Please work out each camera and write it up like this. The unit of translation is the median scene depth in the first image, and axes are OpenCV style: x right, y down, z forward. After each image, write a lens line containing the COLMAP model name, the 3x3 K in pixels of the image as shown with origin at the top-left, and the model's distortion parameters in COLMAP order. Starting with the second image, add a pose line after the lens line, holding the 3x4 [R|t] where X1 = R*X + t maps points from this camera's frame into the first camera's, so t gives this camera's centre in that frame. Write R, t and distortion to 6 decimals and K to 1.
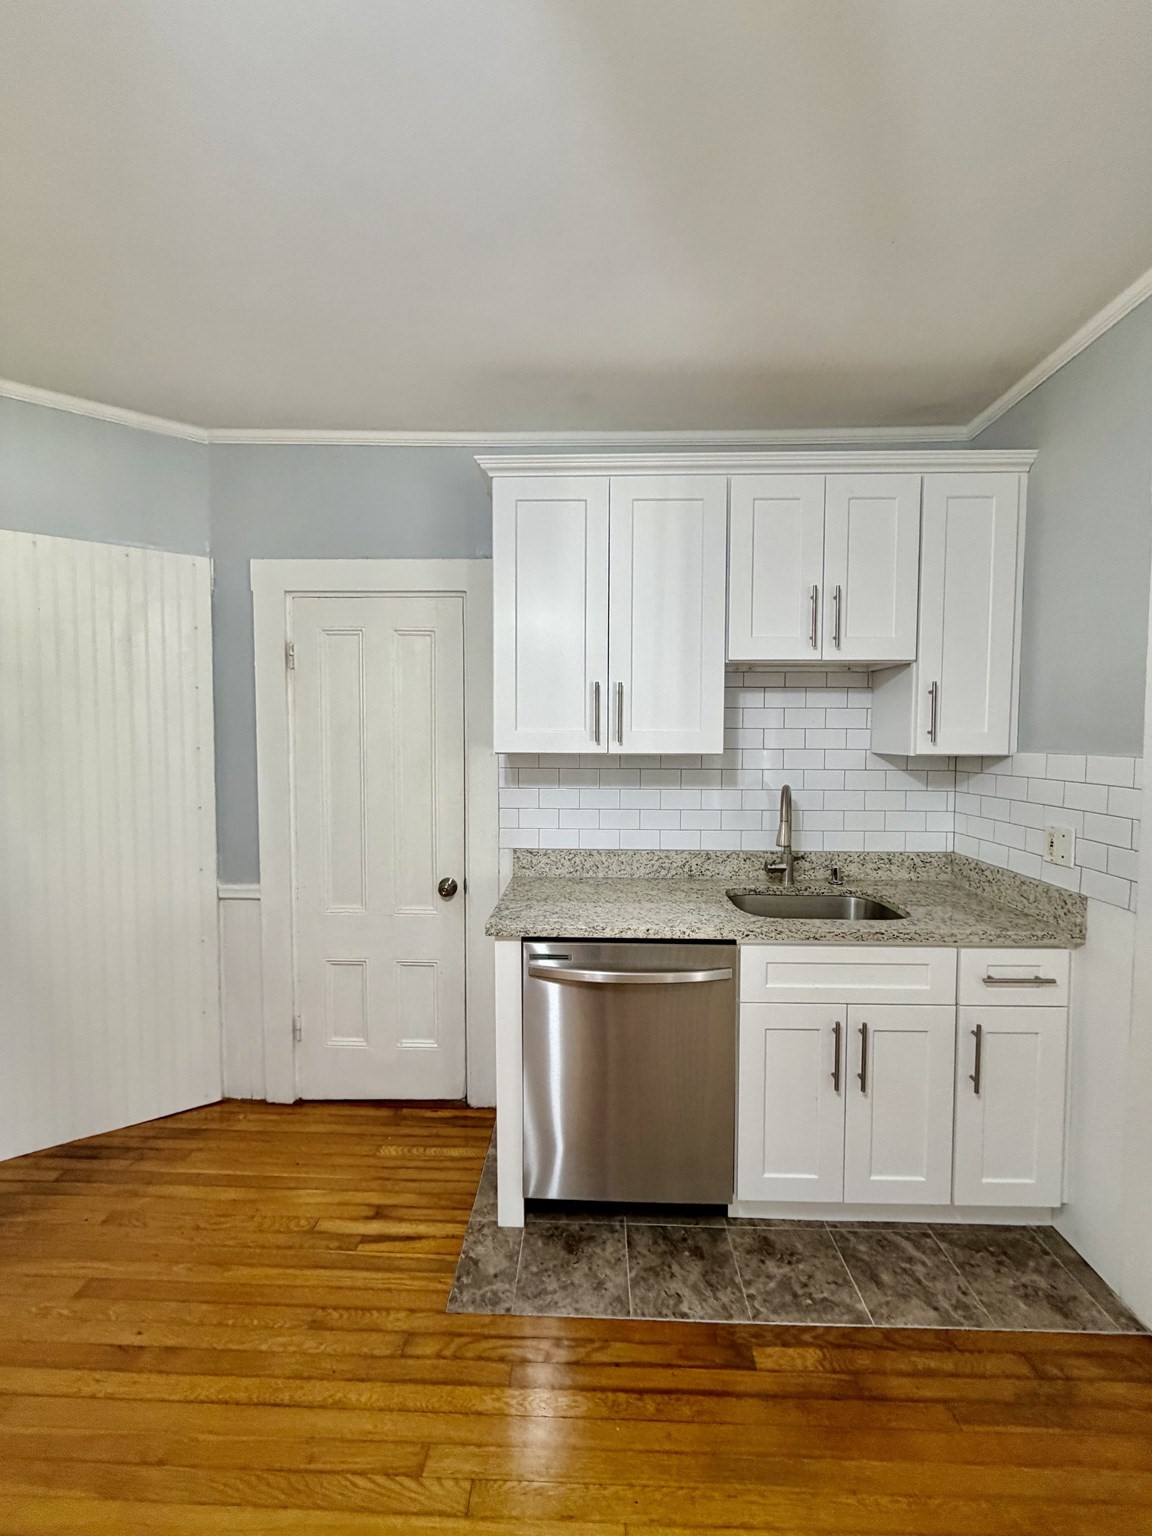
lens RADIAL K [[615.0, 0, 577.4], [0, 615.0, 762.9], [0, 0, 1]] dist [0.000958, 0.000315]
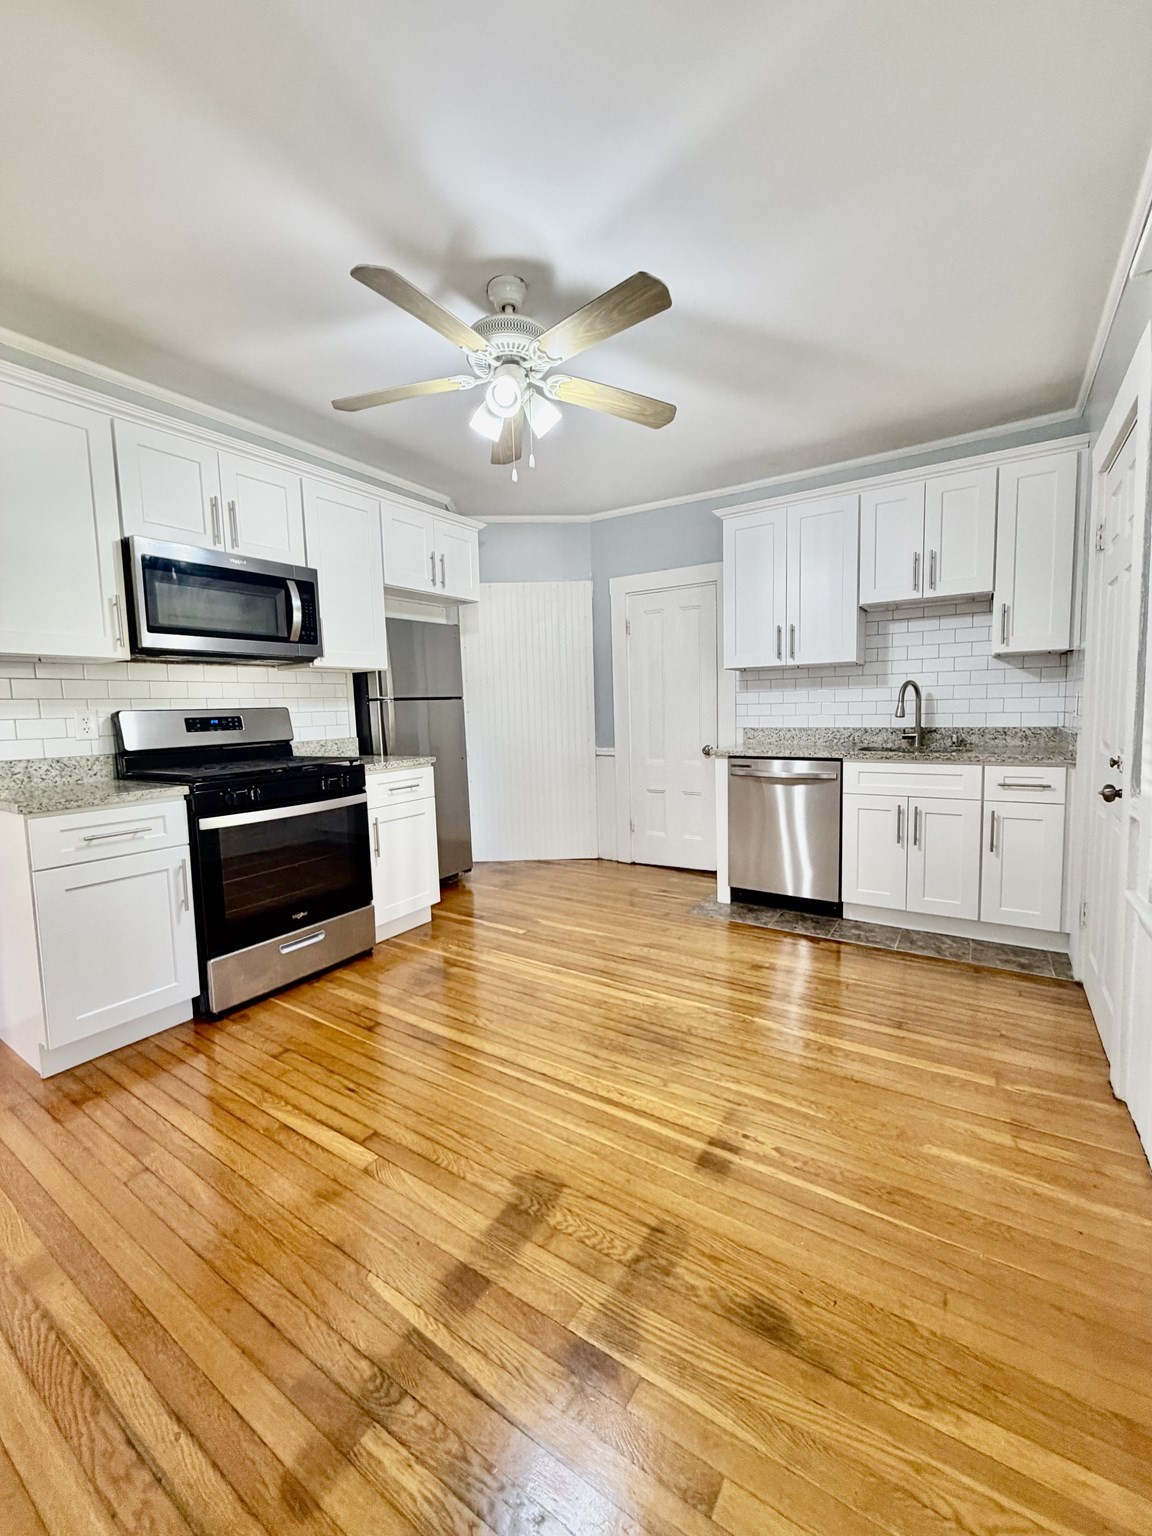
lens RADIAL K [[615.0, 0, 577.4], [0, 615.0, 762.9], [0, 0, 1]] dist [0.000958, 0.000315]
pose [[0.851688, 0.021789, -0.523596, 0.452732], [0.005503, 0.998708, 0.050513, 0.165949], [0.524021, -0.045902, 0.850468, -0.806657]]
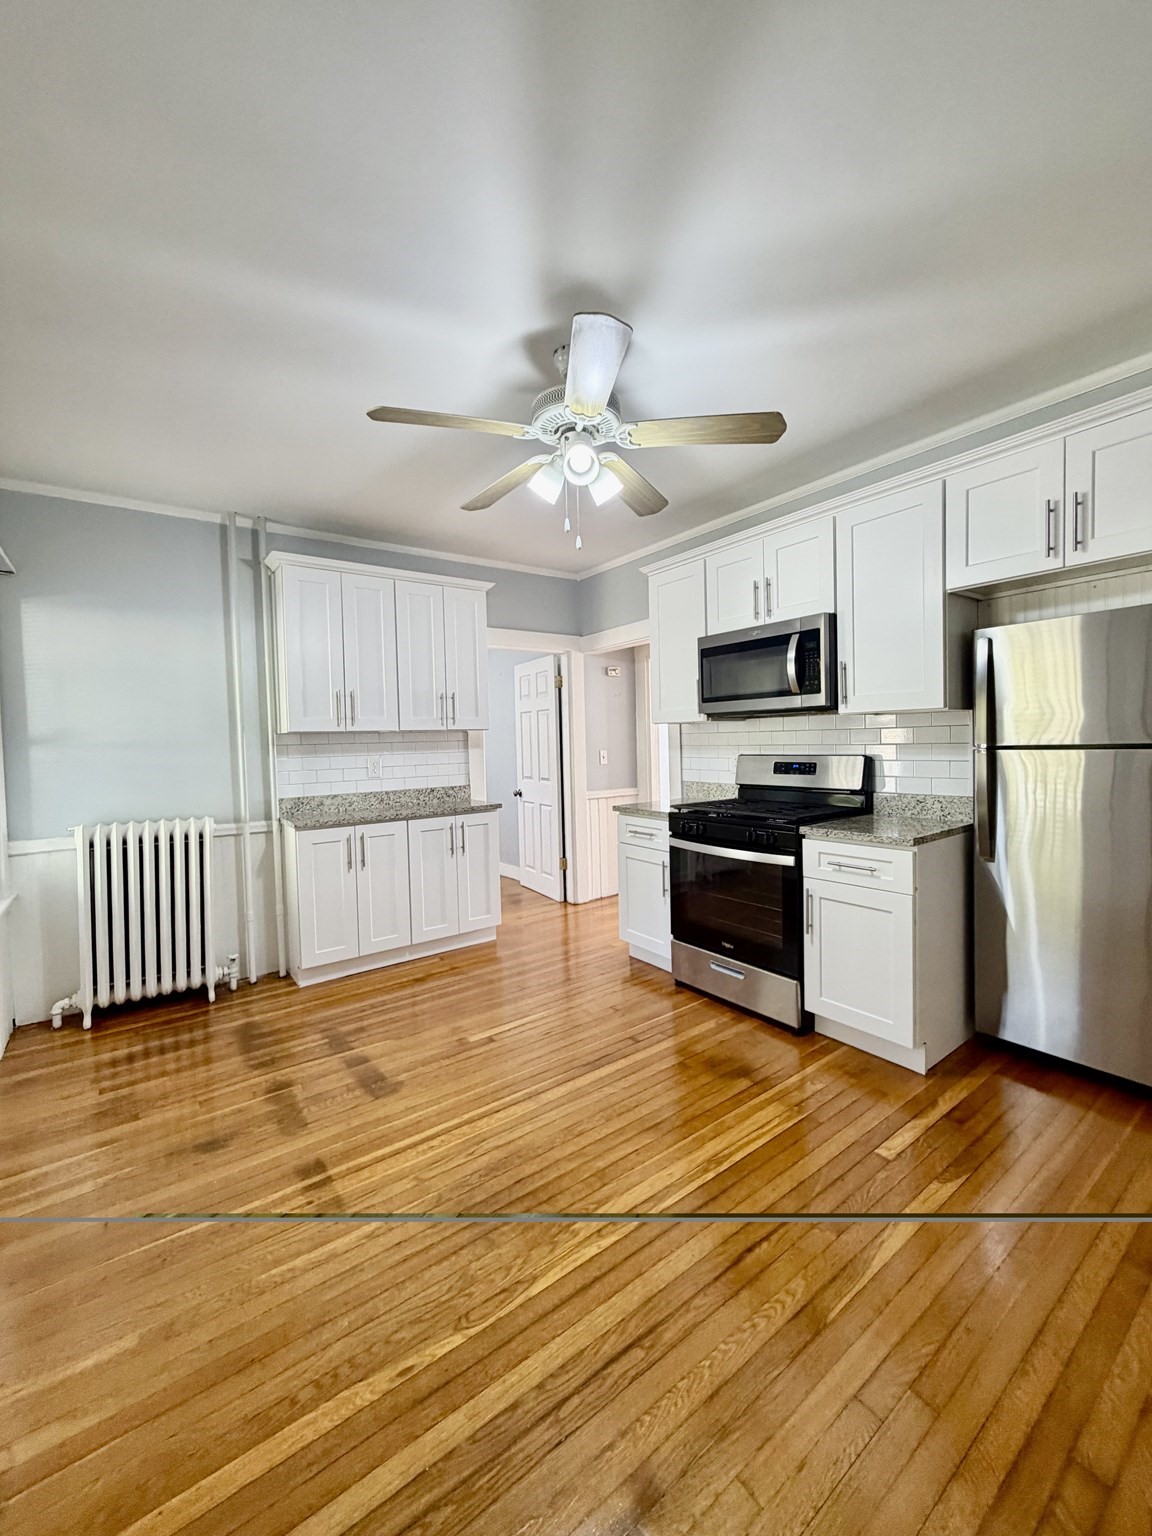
lens RADIAL K [[615.0, 0, 577.4], [0, 615.0, 762.9], [0, 0, 1]] dist [0.000958, 0.000315]
pose [[-0.786993, 0.044217, -0.615376, 0.439342], [-0.002724, 0.997170, 0.075134, 0.017627], [0.616956, 0.060806, -0.784645, 0.793749]]
